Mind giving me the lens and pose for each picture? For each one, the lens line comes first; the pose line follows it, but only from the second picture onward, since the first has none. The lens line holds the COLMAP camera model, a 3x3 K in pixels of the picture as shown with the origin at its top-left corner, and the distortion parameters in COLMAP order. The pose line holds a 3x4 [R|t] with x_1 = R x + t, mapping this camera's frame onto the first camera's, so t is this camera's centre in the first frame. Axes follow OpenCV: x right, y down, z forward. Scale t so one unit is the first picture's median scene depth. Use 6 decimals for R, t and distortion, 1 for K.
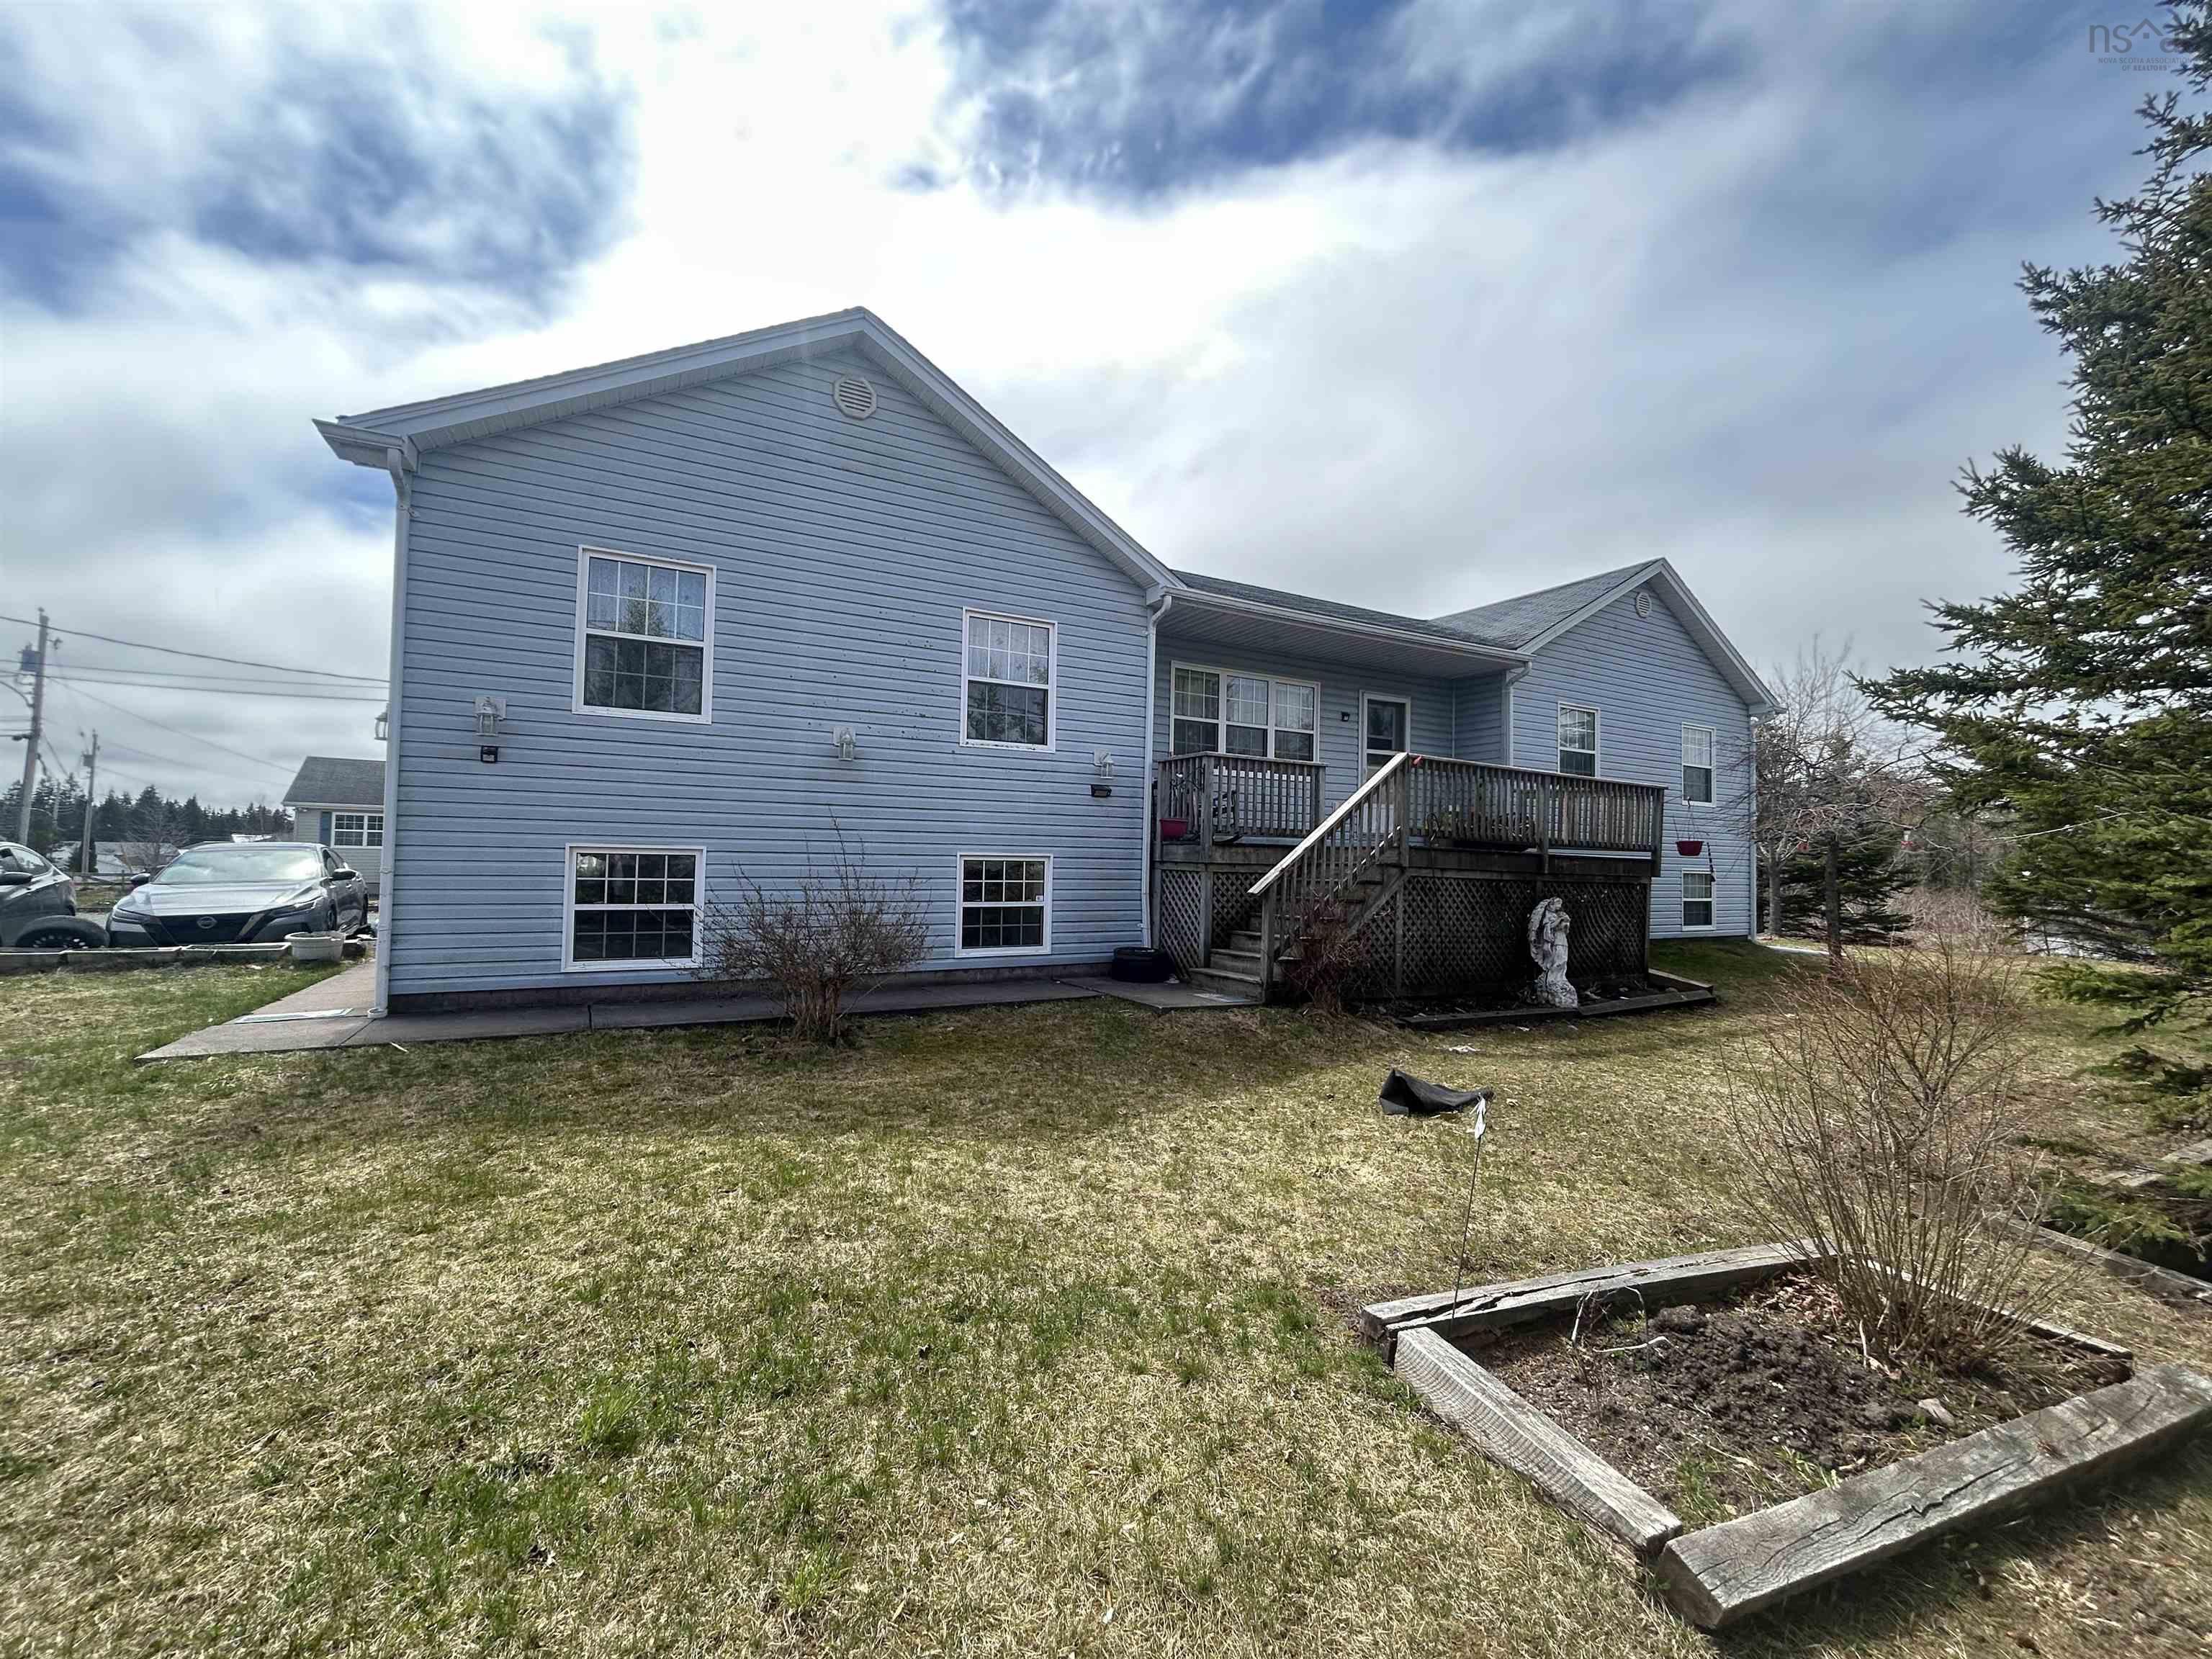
lens RADIAL K [[892.7, 0, 1114.3], [0, 892.7, 833.6], [0, 0, 1]] dist [-0.001564, 0.000027]
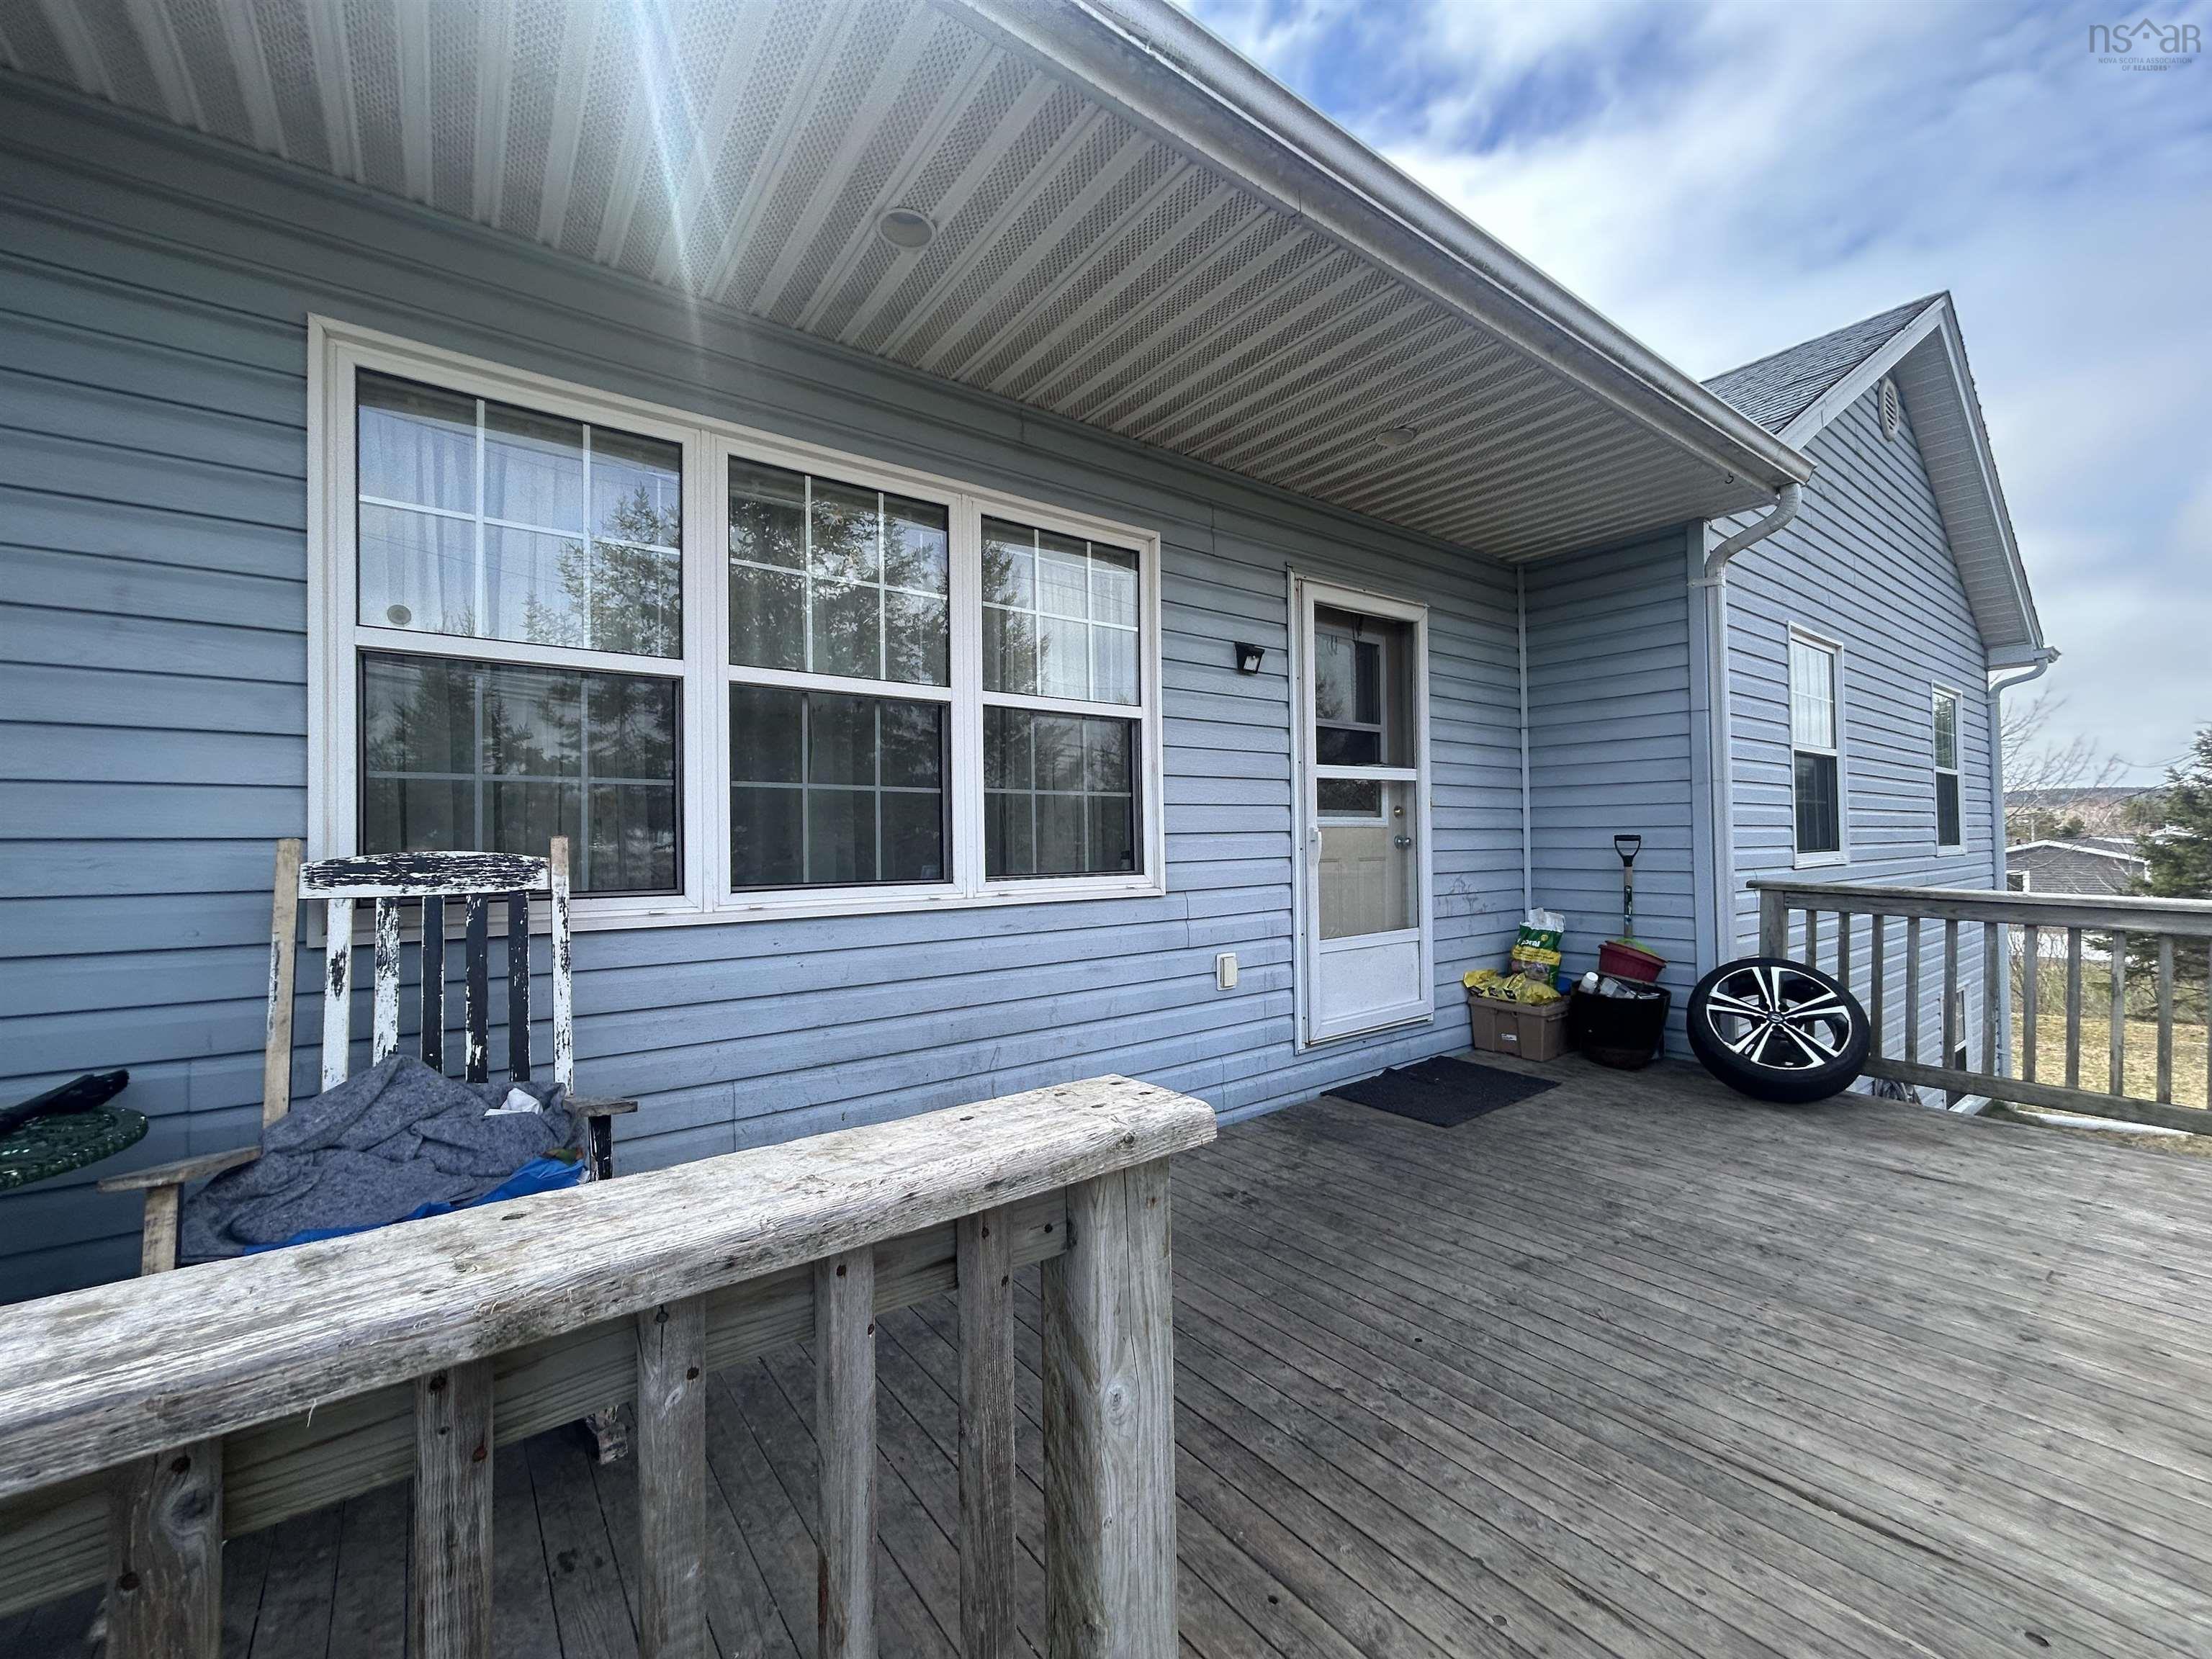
lens RADIAL K [[892.7, 0, 1114.3], [0, 892.7, 833.6], [0, 0, 1]] dist [-0.001564, 0.000027]
pose [[0.990442, -0.037586, 0.132709, 0.231169], [0.036543, 0.999279, 0.010288, -0.104297], [-0.133001, -0.005340, 0.991102, 0.950618]]
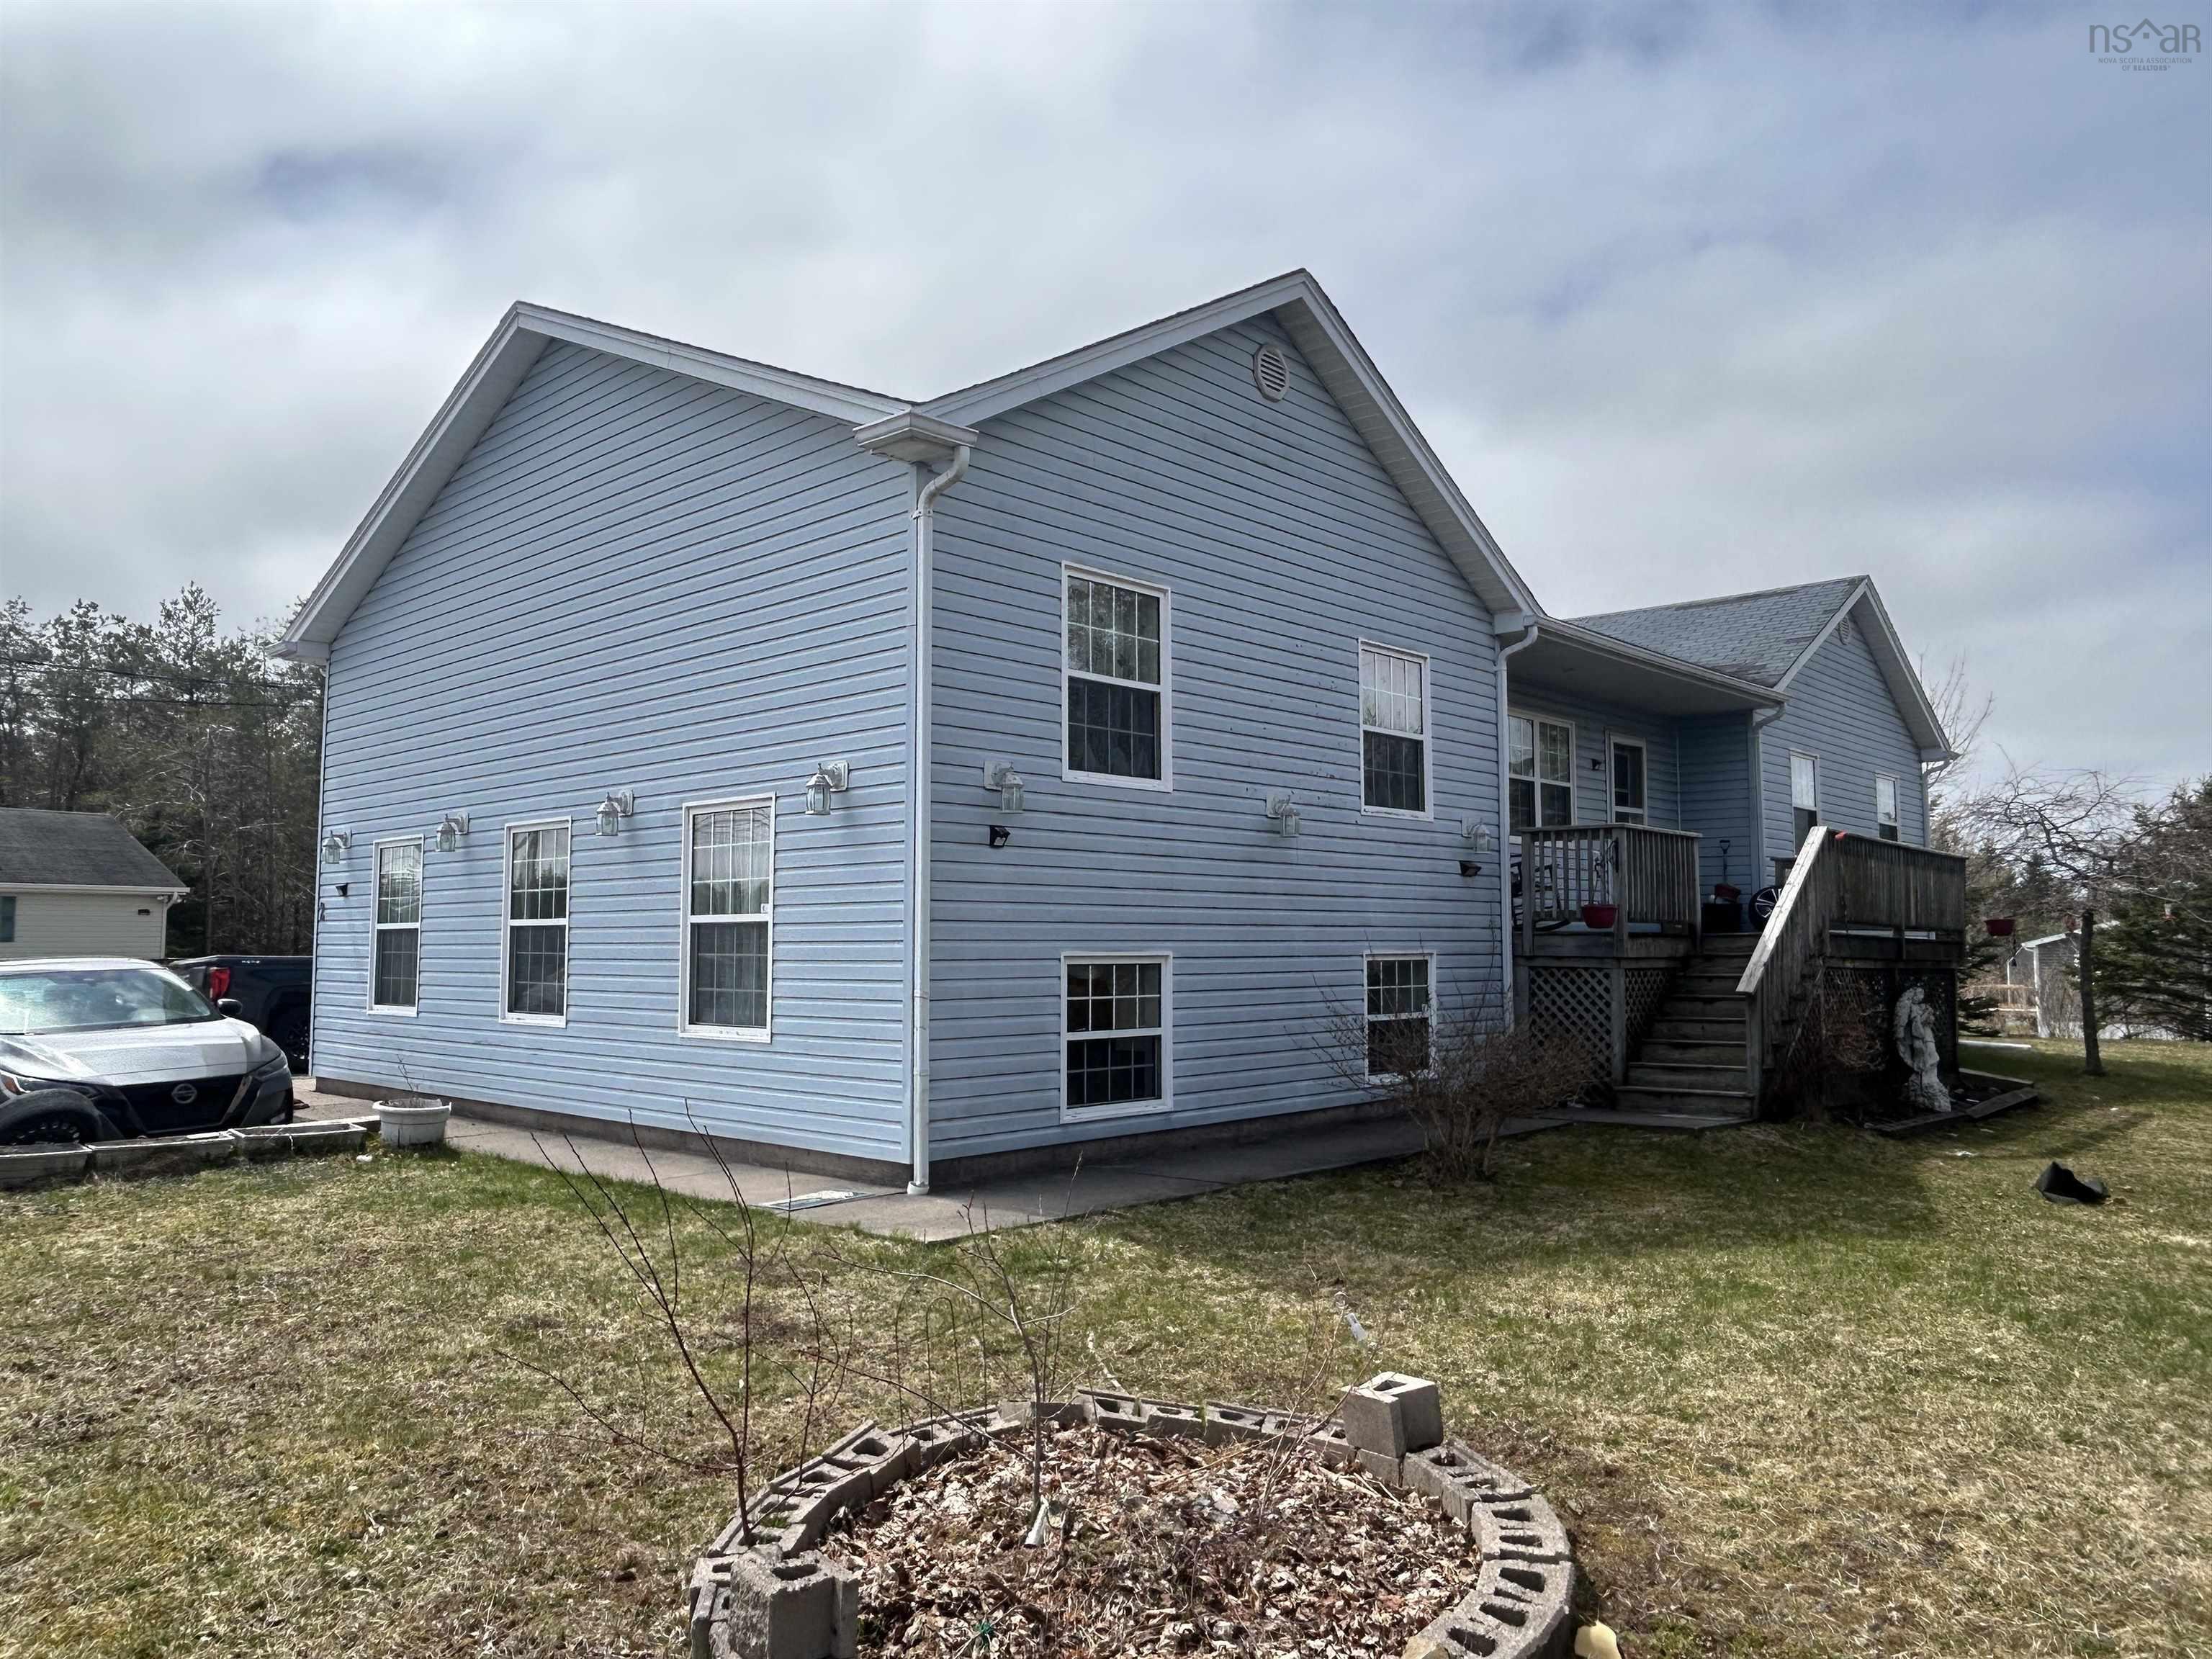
lens RADIAL K [[1527.2, 0, 1106.0], [0, 1527.2, 829.5], [0, 0, 1]] dist [-0.002225, -0.001306]
pose [[0.952459, 0.000955, 0.304666, -0.750551], [0.013642, 0.998858, -0.045779, -0.025692], [-0.304362, 0.047759, 0.951358, -0.192058]]
